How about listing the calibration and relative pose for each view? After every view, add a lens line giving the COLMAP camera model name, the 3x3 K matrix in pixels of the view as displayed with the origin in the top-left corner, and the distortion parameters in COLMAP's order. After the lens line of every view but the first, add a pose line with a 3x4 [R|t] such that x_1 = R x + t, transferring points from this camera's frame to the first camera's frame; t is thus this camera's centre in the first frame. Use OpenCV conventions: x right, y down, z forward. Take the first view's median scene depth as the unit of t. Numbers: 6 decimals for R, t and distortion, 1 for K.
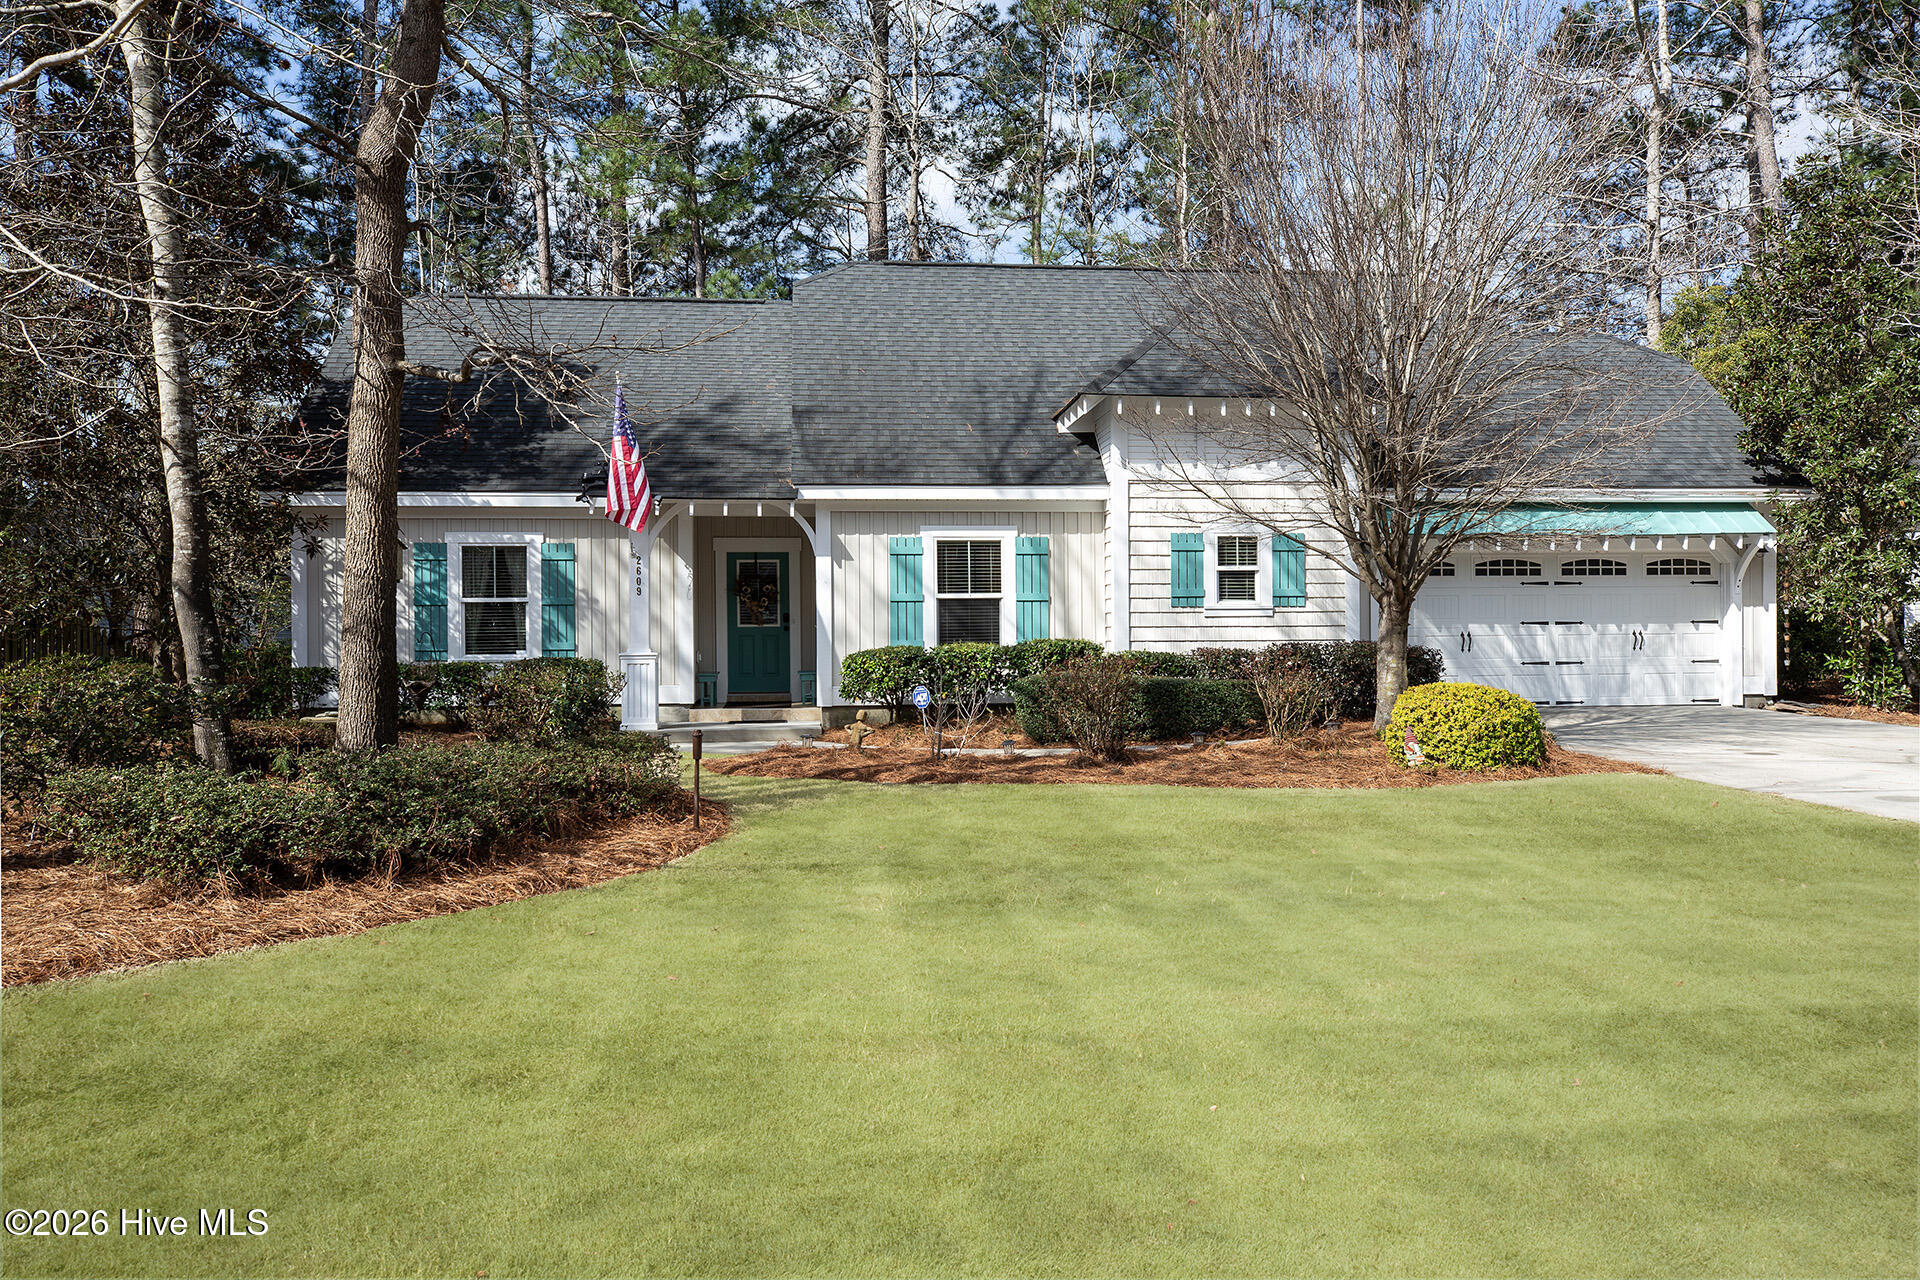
lens RADIAL K [[1404.3, 0, 958.2], [0, 1404.3, 634.0], [0, 0, 1]] dist [0.007213, 0.002598]
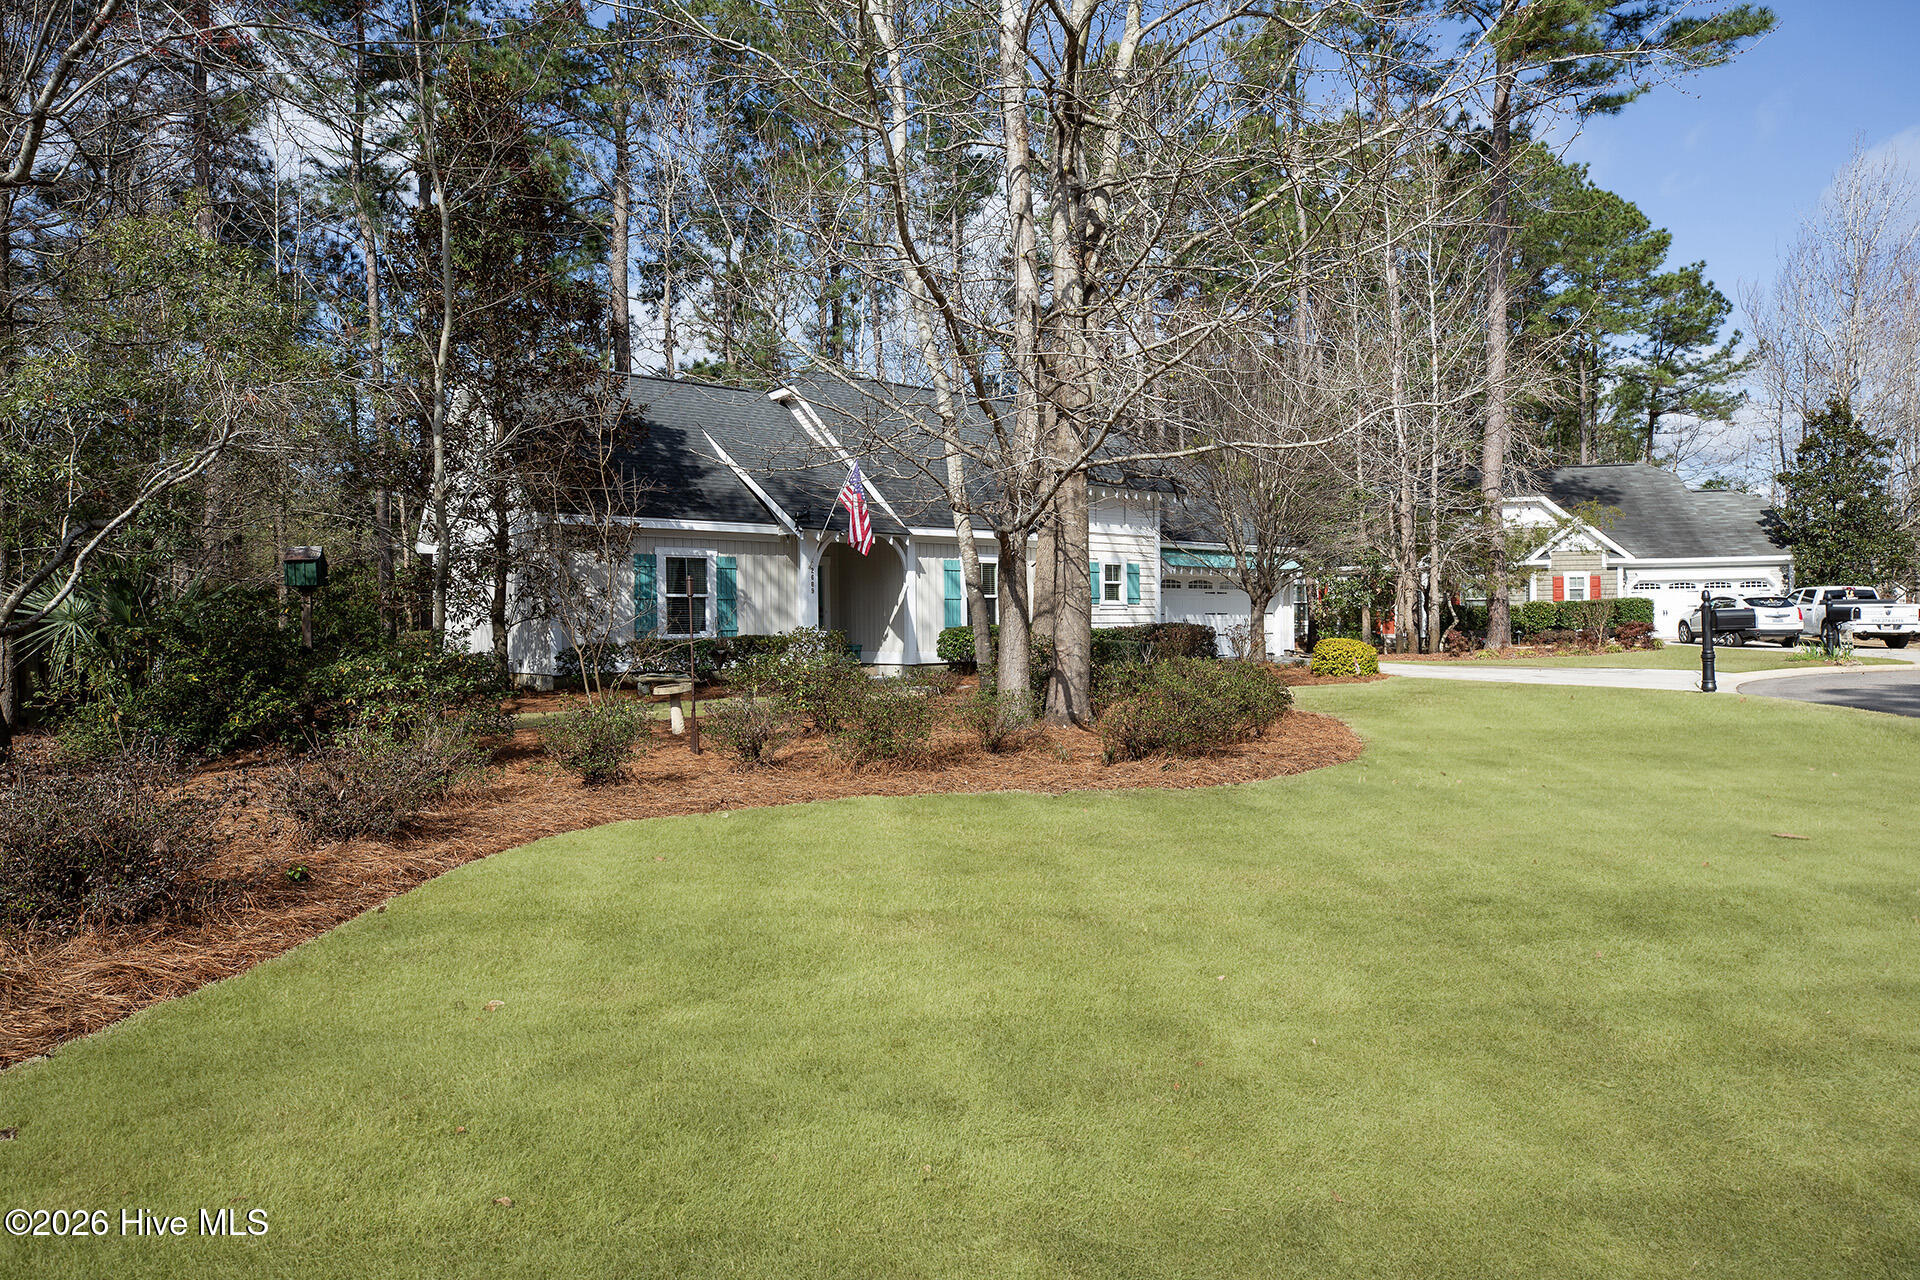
lens RADIAL K [[1148.1, 0, 960.0], [0, 1148.1, 640.0], [0, 0, 1]] dist [-0.009821, -0.000575]
pose [[0.845595, -0.009289, 0.533744, -0.725390], [0.004526, 0.999937, 0.010232, 0.010448], [-0.533806, -0.006236, 0.845584, -0.128565]]
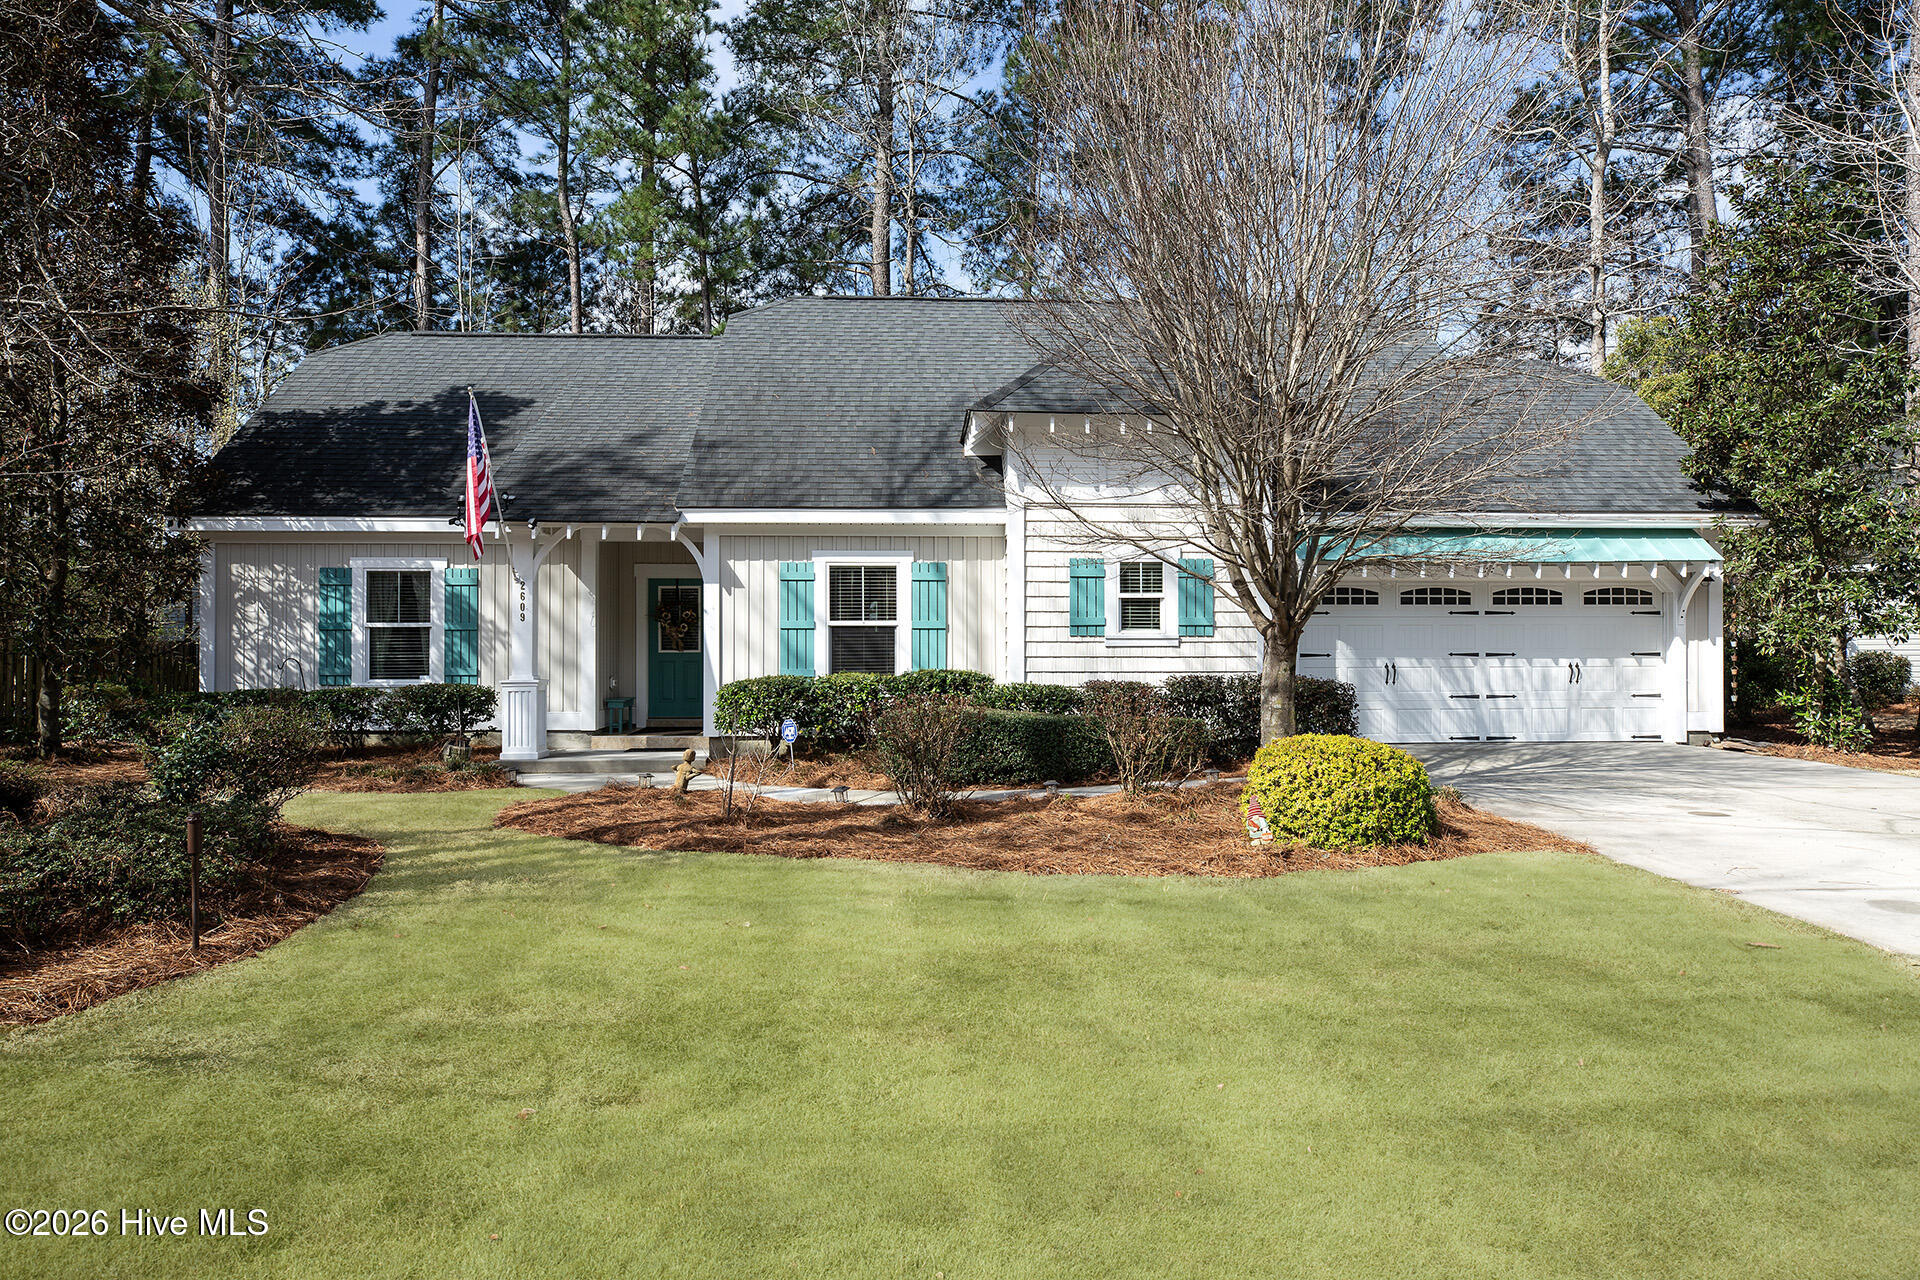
lens RADIAL K [[1148.1, 0, 960.0], [0, 1148.1, 640.0], [0, 0, 1]] dist [-0.009821, -0.000575]
pose [[0.998335, 0.005572, -0.057410, 0.117946], [-0.006099, 0.999941, -0.009004, -0.008887], [0.057356, 0.009339, 0.998310, 0.212449]]
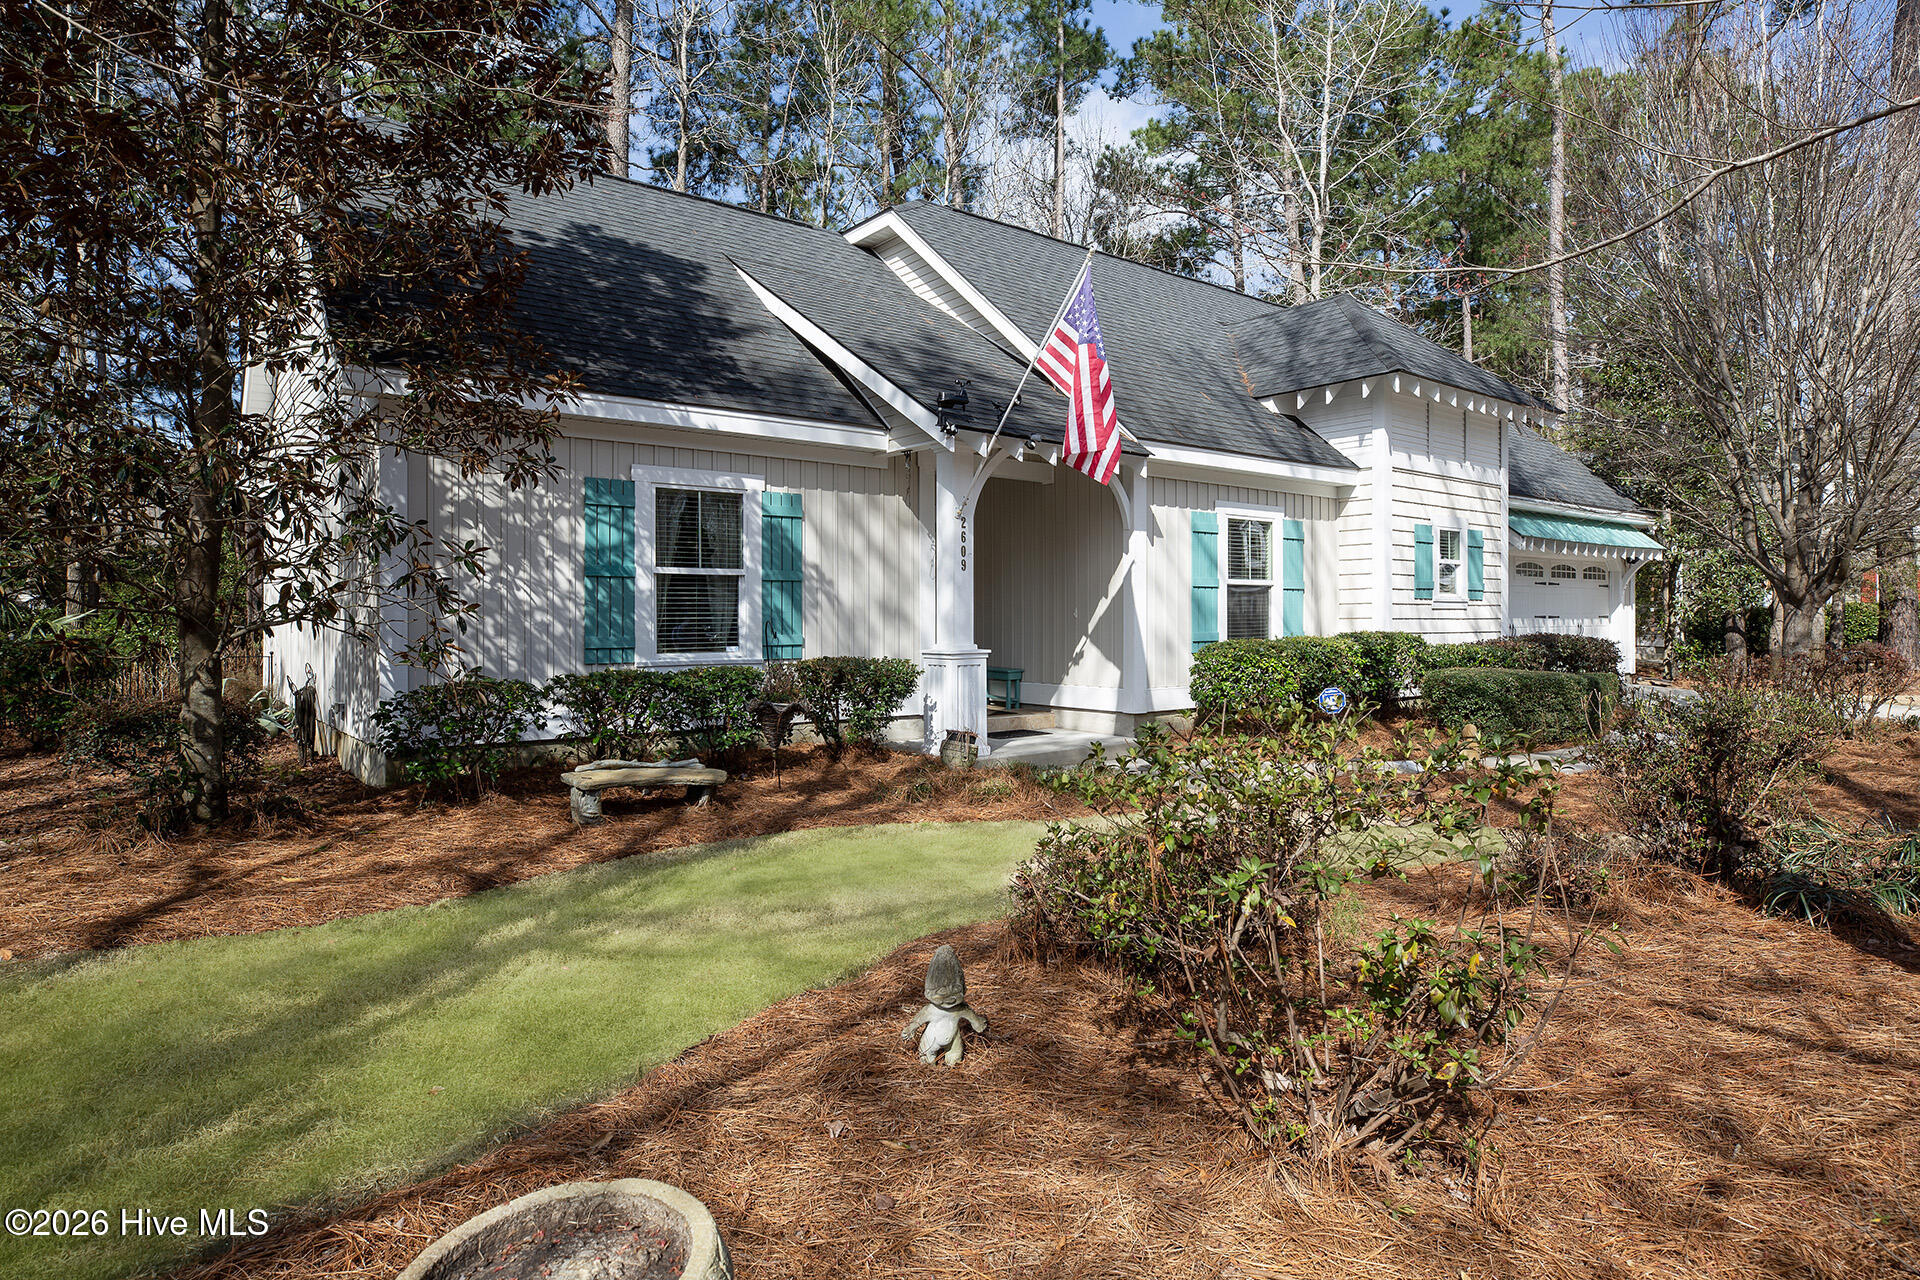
lens RADIAL K [[1090.2, 0, 967.4], [0, 1090.2, 595.2], [0, 0, 1]] dist [-0.000145, 0.000055]
pose [[0.845539, 0.017491, 0.533627, -0.505165], [-0.006217, 0.999718, -0.022918, -0.002154], [-0.533877, 0.016060, 0.845410, 0.503076]]
